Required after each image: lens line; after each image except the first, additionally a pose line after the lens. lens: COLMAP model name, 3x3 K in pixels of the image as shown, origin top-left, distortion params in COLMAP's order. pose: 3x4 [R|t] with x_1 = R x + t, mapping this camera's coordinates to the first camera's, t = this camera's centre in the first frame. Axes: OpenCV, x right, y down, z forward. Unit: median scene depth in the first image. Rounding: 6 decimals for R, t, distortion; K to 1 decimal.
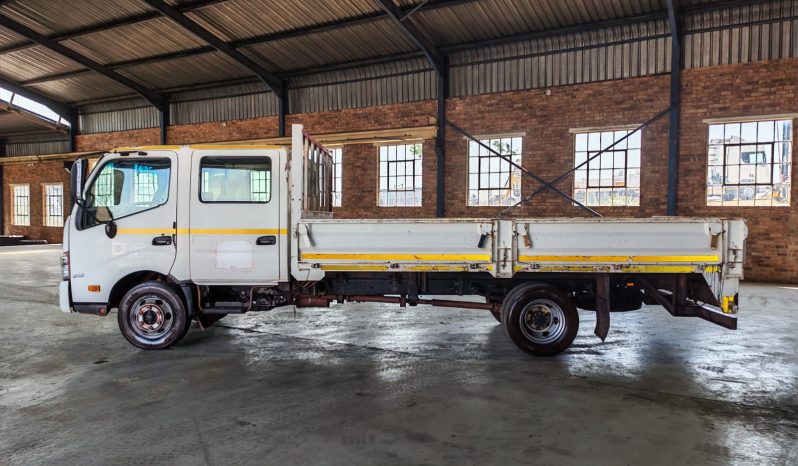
lens RADIAL K [[603.9, 0, 393.0], [0, 603.9, 232.7], [0, 0, 1]] dist [0.053104, -0.036732]
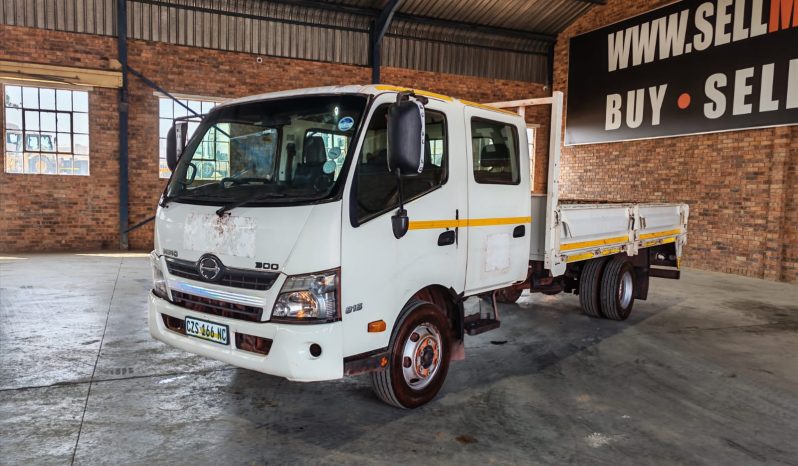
lens RADIAL K [[601.5, 0, 392.1], [0, 601.5, 232.6], [0, 0, 1]] dist [0.047033, -0.027014]
pose [[0.588092, -0.042643, 0.807669, -0.389073], [0.003279, 0.998727, 0.050342, -0.010596], [-0.808788, -0.026957, 0.587483, 0.274827]]
